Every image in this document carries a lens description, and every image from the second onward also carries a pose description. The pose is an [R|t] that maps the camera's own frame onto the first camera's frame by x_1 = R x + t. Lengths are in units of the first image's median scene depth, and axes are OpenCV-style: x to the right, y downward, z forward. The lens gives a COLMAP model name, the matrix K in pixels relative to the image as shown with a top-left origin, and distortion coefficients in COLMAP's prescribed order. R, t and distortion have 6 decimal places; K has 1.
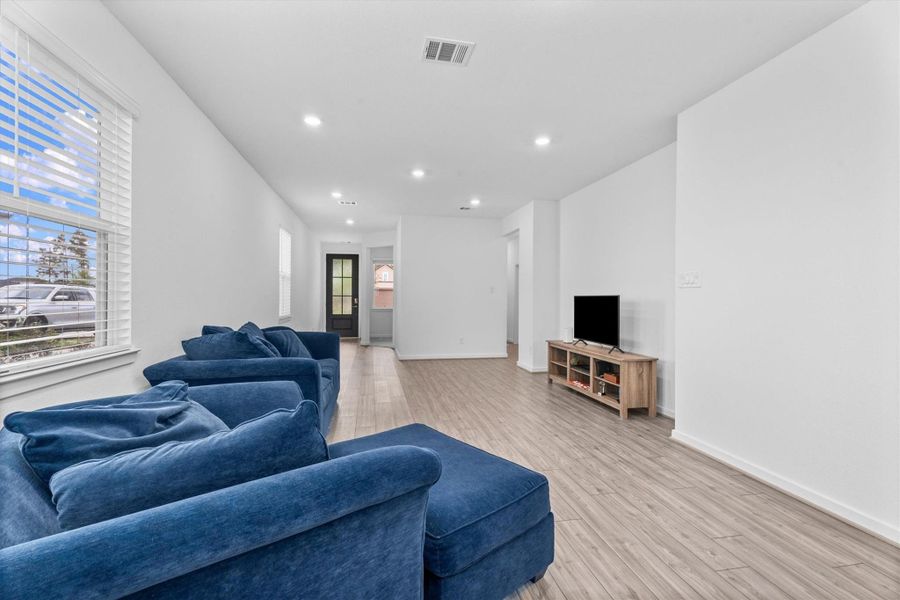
lens RADIAL K [[396.0, 0, 446.8], [0, 396.0, 294.1], [0, 0, 1]] dist [0.019330, 0.000018]
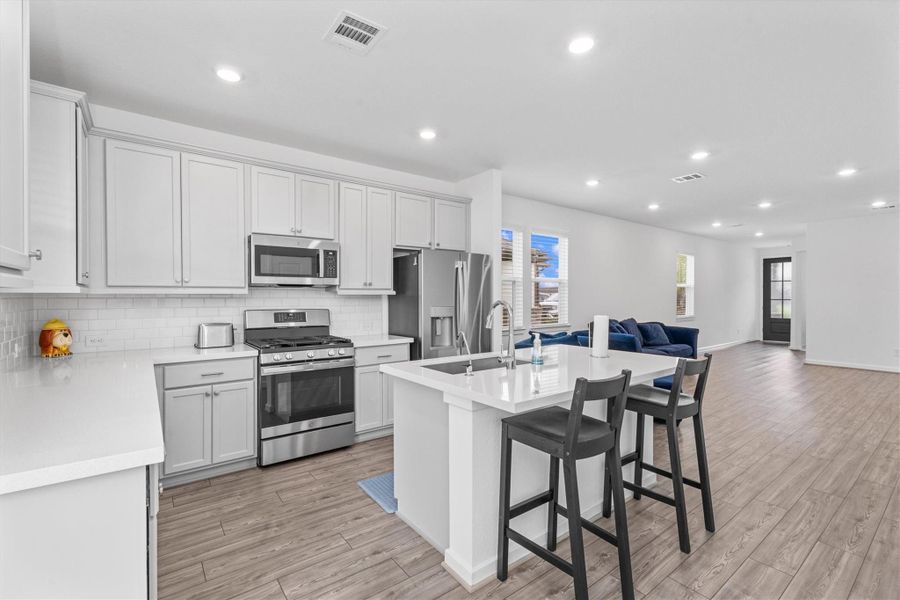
lens RADIAL K [[391.2, 0, 450.0], [0, 391.2, 300.0], [0, 0, 1]] dist [0.000441, -0.000287]
pose [[0.436694, 0.000559, -0.899610, 0.849249], [0.012921, 0.999893, 0.006893, -0.038951], [0.899517, -0.014634, 0.436640, -0.596828]]
